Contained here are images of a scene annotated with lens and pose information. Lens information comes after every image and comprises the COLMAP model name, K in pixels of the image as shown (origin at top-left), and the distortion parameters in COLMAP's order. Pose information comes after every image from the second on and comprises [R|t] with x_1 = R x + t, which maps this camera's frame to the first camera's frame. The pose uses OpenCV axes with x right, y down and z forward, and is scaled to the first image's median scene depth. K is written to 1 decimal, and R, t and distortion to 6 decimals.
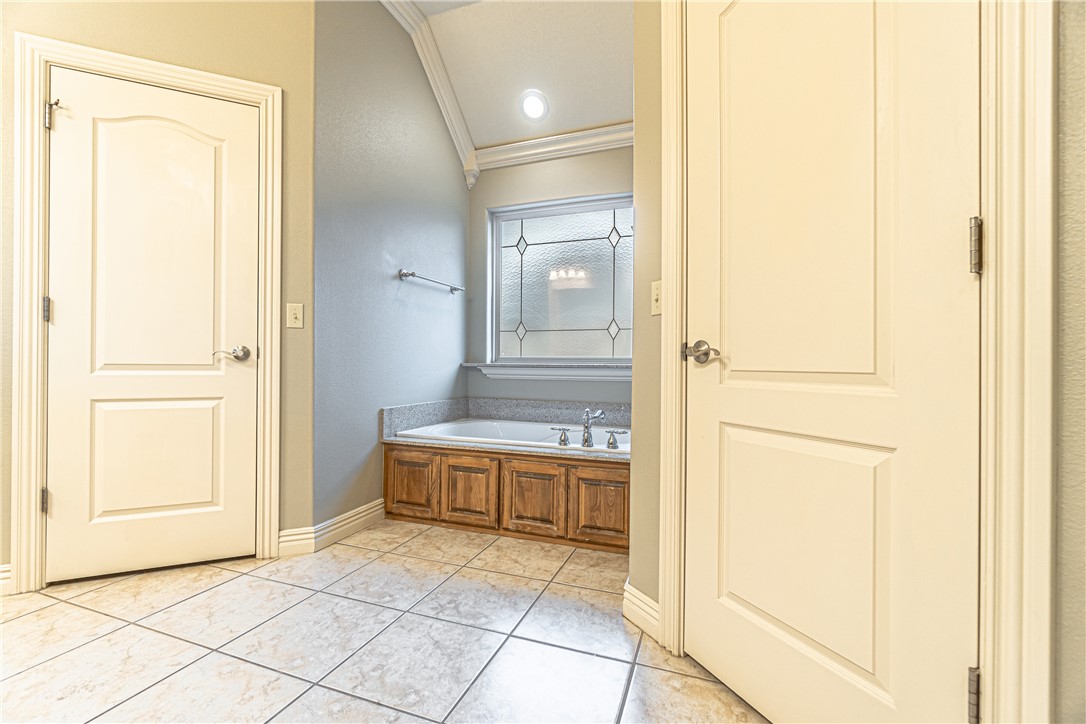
lens RADIAL K [[483.9, 0, 543.0], [0, 483.9, 362.0], [0, 0, 1]] dist [-0.002300, -0.000311]
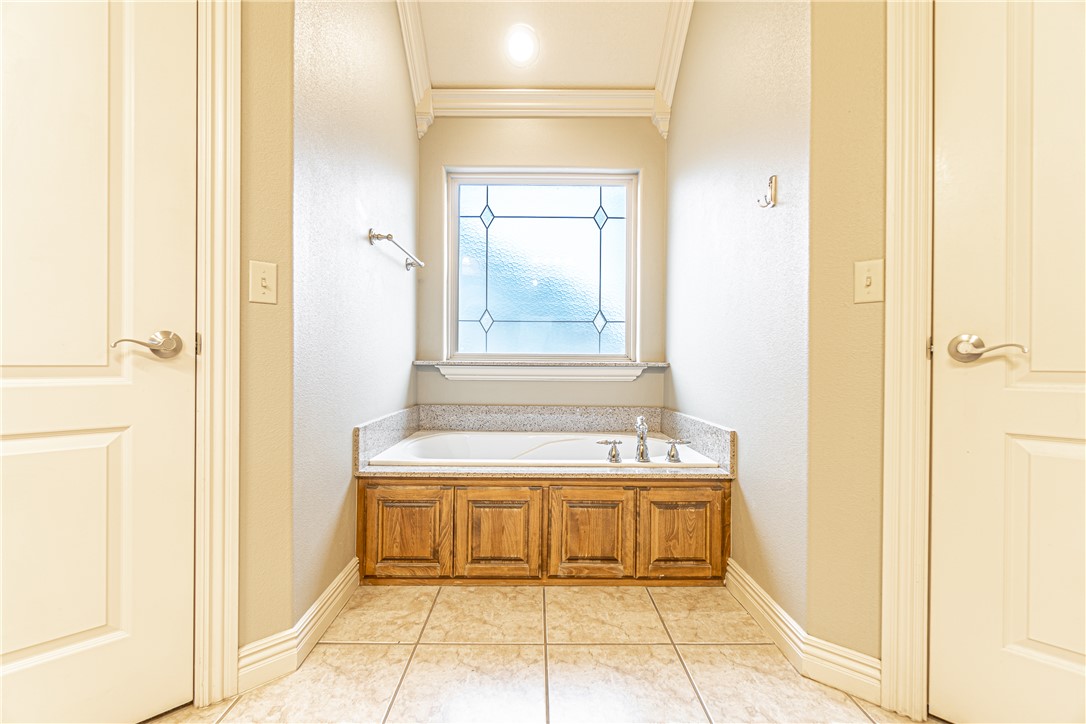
lens RADIAL K [[483.9, 0, 543.0], [0, 483.9, 362.0], [0, 0, 1]] dist [-0.002300, -0.000311]
pose [[0.930928, -0.001739, 0.365199, -0.368134], [-0.001171, 0.999969, 0.007745, -0.002396], [-0.365201, -0.007637, 0.930897, 0.287725]]
